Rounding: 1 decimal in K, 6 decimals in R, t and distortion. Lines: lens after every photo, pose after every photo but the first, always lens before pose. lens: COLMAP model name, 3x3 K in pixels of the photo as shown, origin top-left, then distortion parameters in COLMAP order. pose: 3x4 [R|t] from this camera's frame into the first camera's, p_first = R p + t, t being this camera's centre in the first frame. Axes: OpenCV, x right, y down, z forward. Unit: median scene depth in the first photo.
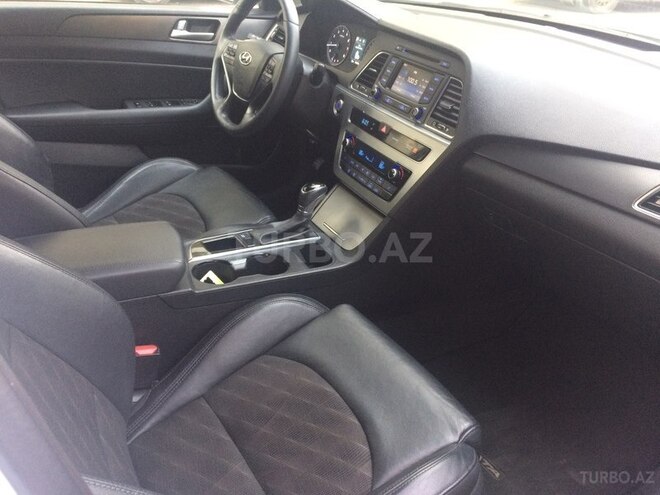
lens RADIAL K [[560.8, 0, 329.9], [0, 560.8, 249.8], [0, 0, 1]] dist [0.036598, -0.038946]
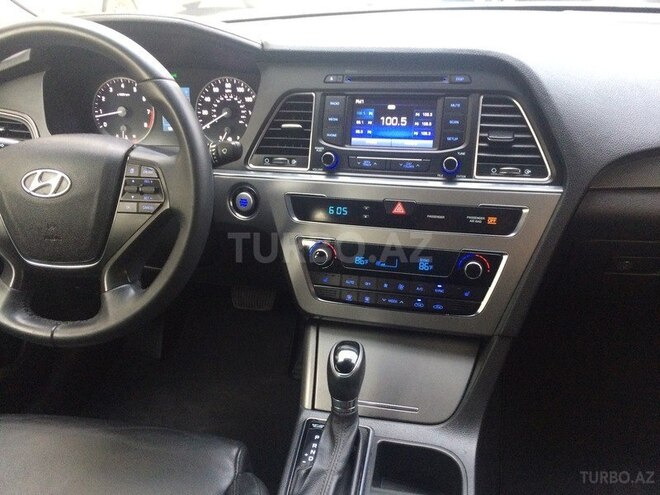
lens RADIAL K [[560.8, 0, 331.0], [0, 560.8, 248.1], [0, 0, 1]] dist [0.036598, -0.038946]
pose [[0.679545, -0.413294, 0.606141, -0.323940], [0.438771, 0.891120, 0.115699, -0.276869], [-0.587961, 0.187334, 0.786897, 0.584837]]
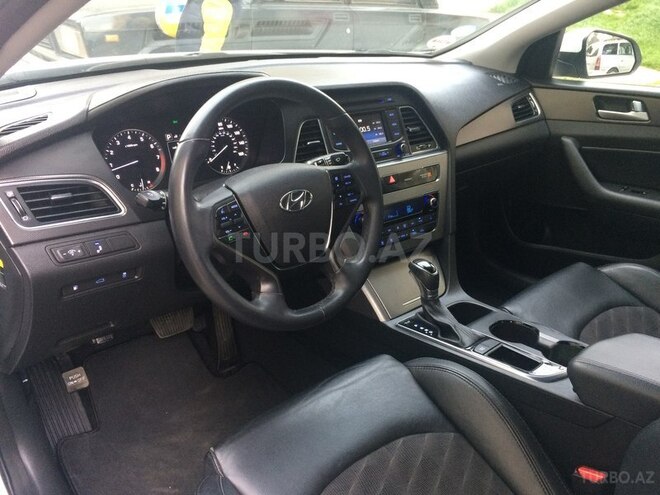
lens RADIAL K [[560.8, 0, 329.9], [0, 560.8, 244.0], [0, 0, 1]] dist [0.036598, -0.038946]
pose [[-0.153623, -0.464507, 0.872143, -0.769519], [0.468366, 0.742943, 0.478194, -0.638275], [-0.870077, 0.481944, 0.103426, 1.042091]]
